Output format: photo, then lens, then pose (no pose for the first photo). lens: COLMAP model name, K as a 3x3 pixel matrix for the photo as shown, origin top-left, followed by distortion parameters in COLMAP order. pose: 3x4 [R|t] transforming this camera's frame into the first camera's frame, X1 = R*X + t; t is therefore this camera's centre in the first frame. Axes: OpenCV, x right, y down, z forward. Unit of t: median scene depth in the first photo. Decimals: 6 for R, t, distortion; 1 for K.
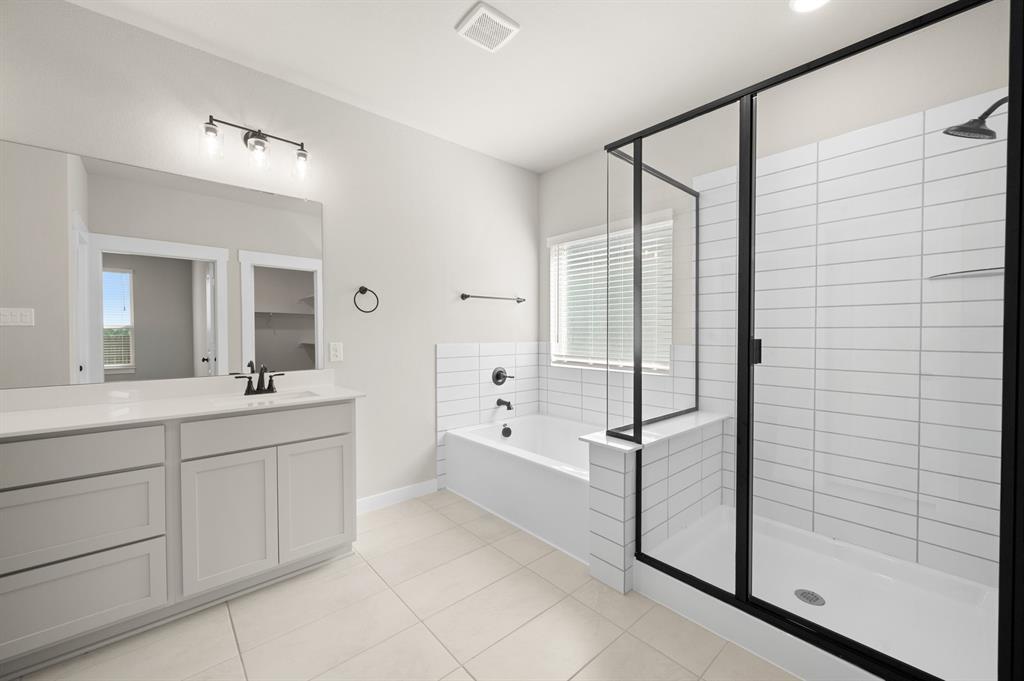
lens RADIAL K [[401.7, 0, 513.1], [0, 401.7, 338.6], [0, 0, 1]] dist [-0.000405, -0.000041]
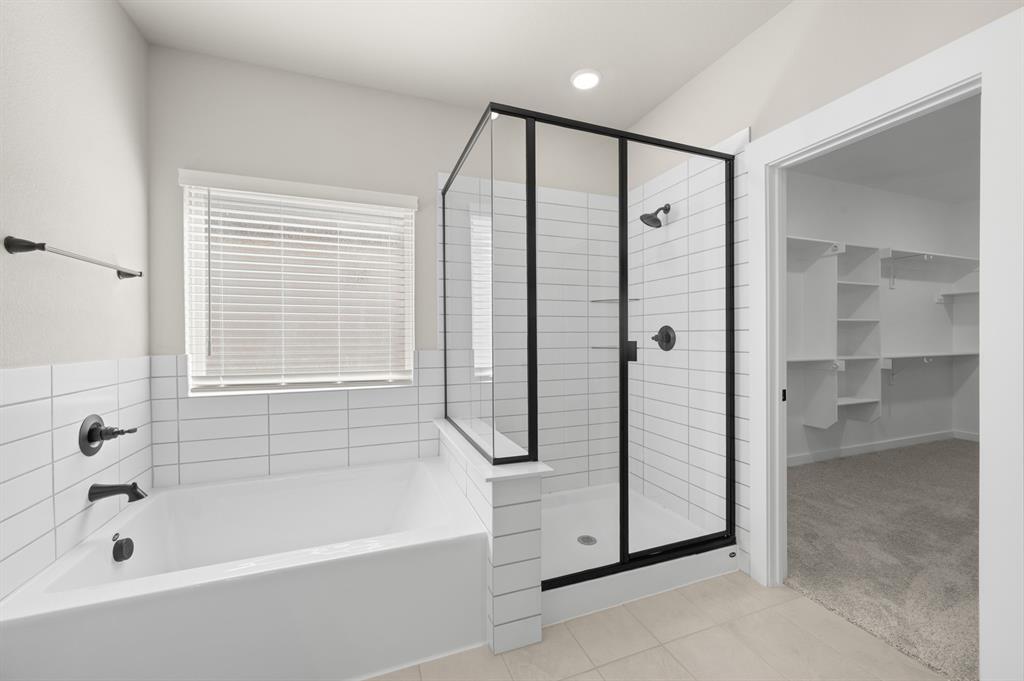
lens RADIAL K [[401.7, 0, 513.1], [0, 401.7, 338.6], [0, 0, 1]] dist [-0.000405, -0.000041]
pose [[0.351868, -0.008096, 0.936015, -0.296653], [0.019019, 0.999818, 0.001499, -0.006884], [-0.935856, 0.017275, 0.351958, 0.405647]]
